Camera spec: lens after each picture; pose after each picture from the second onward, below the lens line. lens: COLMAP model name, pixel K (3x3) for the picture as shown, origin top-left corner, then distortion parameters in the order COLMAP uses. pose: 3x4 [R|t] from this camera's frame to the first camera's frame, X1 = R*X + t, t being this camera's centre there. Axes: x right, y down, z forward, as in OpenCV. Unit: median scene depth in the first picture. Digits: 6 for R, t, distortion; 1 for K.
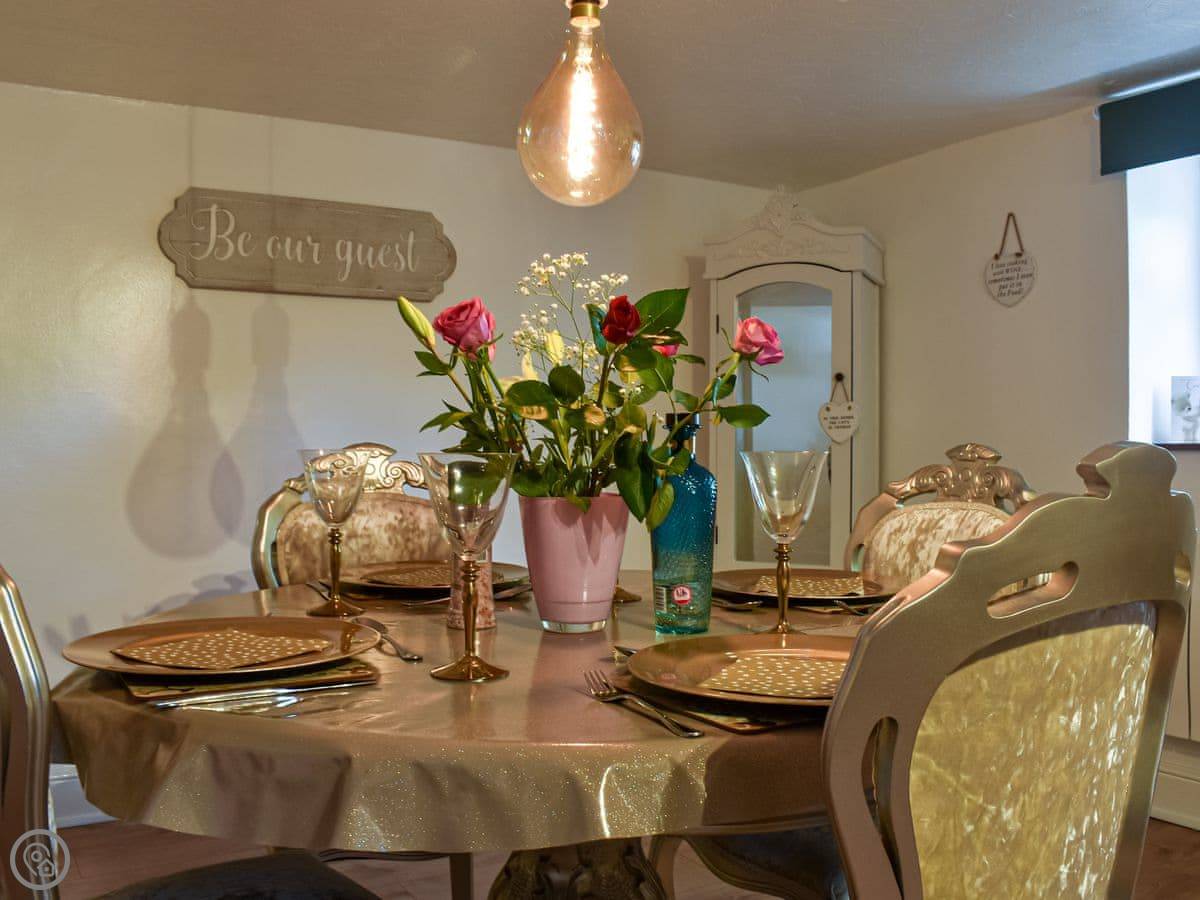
lens RADIAL K [[1226.3, 0, 600.0], [0, 1226.3, 450.0], [0, 0, 1]] dist [-0.113740, -0.014393]
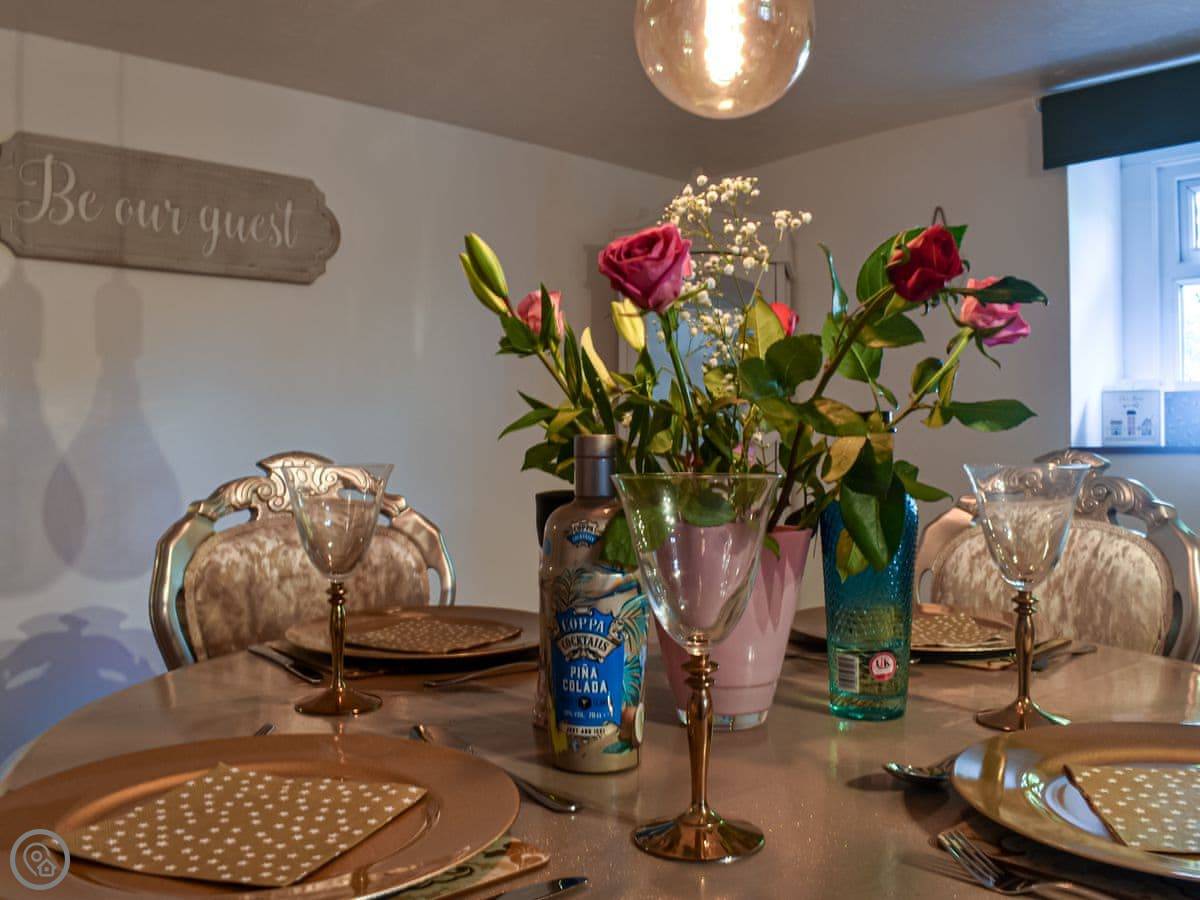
lens RADIAL K [[1110.9, 0, 600.0], [0, 1110.9, 450.0], [0, 0, 1]] dist [-0.111483, 0.015514]
pose [[0.973217, -0.005602, 0.229818, -0.135233], [0.005876, 0.999983, -0.000511, -0.004666], [-0.229811, 0.001848, 0.973233, 0.234580]]
